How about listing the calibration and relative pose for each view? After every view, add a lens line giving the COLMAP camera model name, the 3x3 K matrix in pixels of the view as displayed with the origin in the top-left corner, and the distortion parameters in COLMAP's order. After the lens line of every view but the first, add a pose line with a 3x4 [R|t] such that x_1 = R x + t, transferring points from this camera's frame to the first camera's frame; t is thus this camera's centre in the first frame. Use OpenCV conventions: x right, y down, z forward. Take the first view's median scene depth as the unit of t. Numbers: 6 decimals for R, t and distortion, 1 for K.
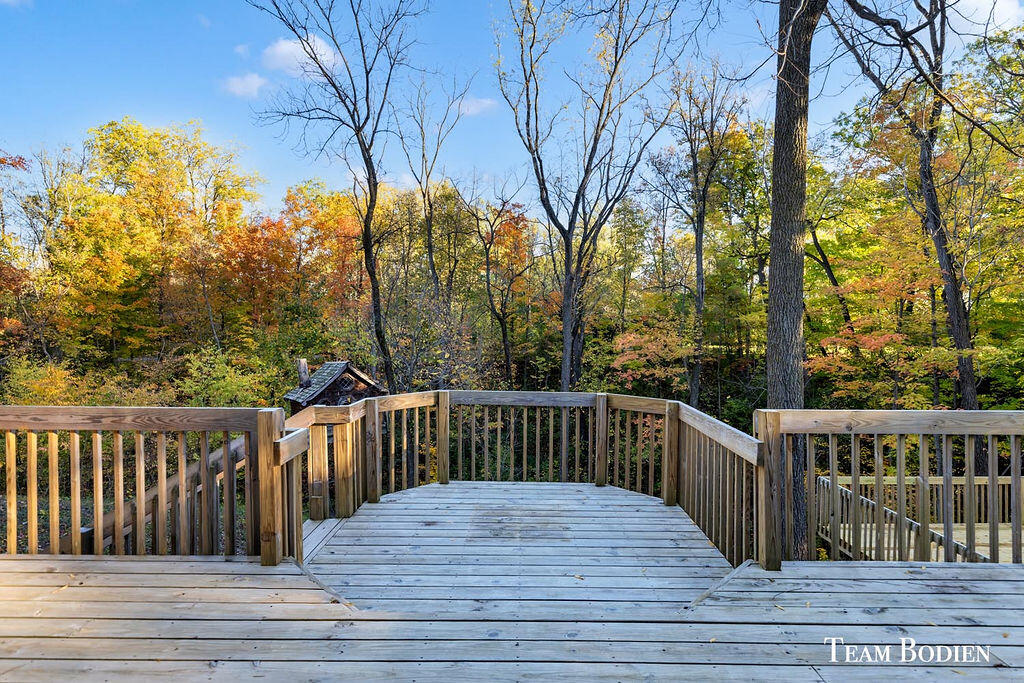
lens RADIAL K [[513.9, 0, 515.4], [0, 513.9, 349.4], [0, 0, 1]] dist [-0.004010, 0.000645]
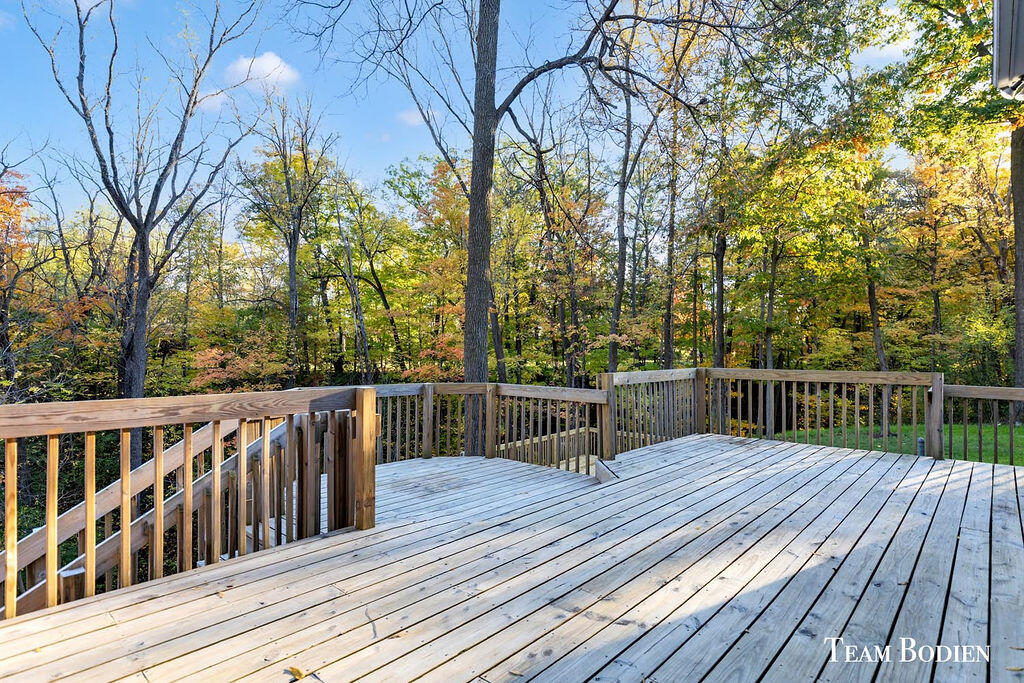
lens RADIAL K [[513.9, 0, 515.4], [0, 513.9, 349.4], [0, 0, 1]] dist [-0.004010, 0.000645]
pose [[0.671221, 0.001662, 0.741256, -0.082471], [0.024339, 0.999409, -0.024280, 0.005358], [-0.740858, 0.034339, 0.670783, 0.000991]]
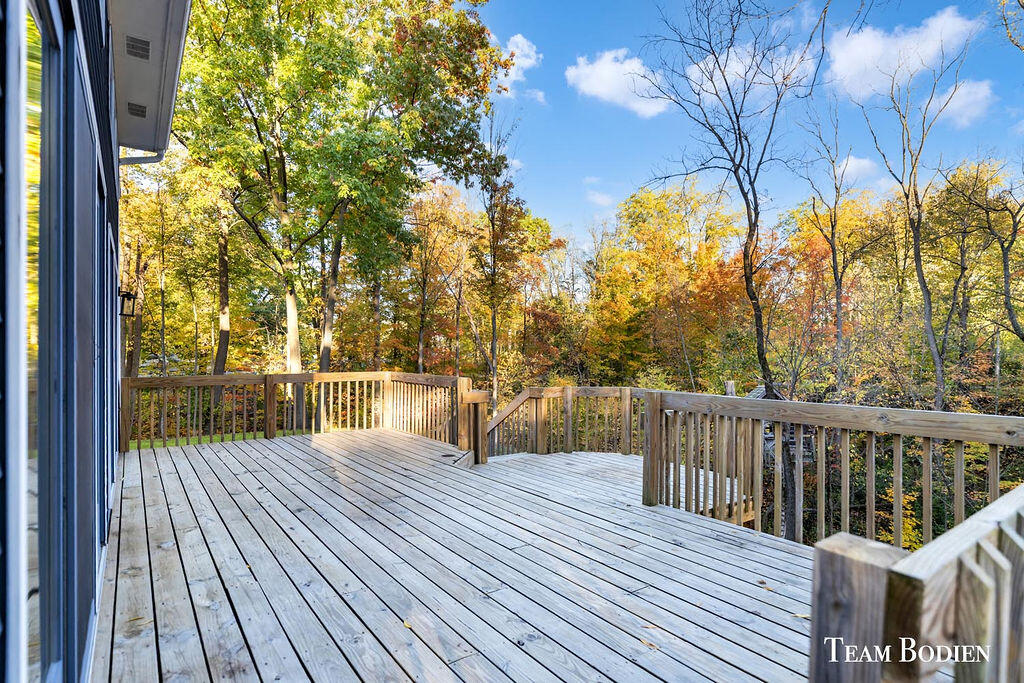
lens RADIAL K [[513.9, 0, 515.4], [0, 513.9, 349.4], [0, 0, 1]] dist [-0.004010, 0.000645]
pose [[0.612857, -0.006626, -0.790166, 0.104627], [-0.036494, 0.998661, -0.036679, 0.005534], [0.789351, 0.051316, 0.611794, -0.011460]]
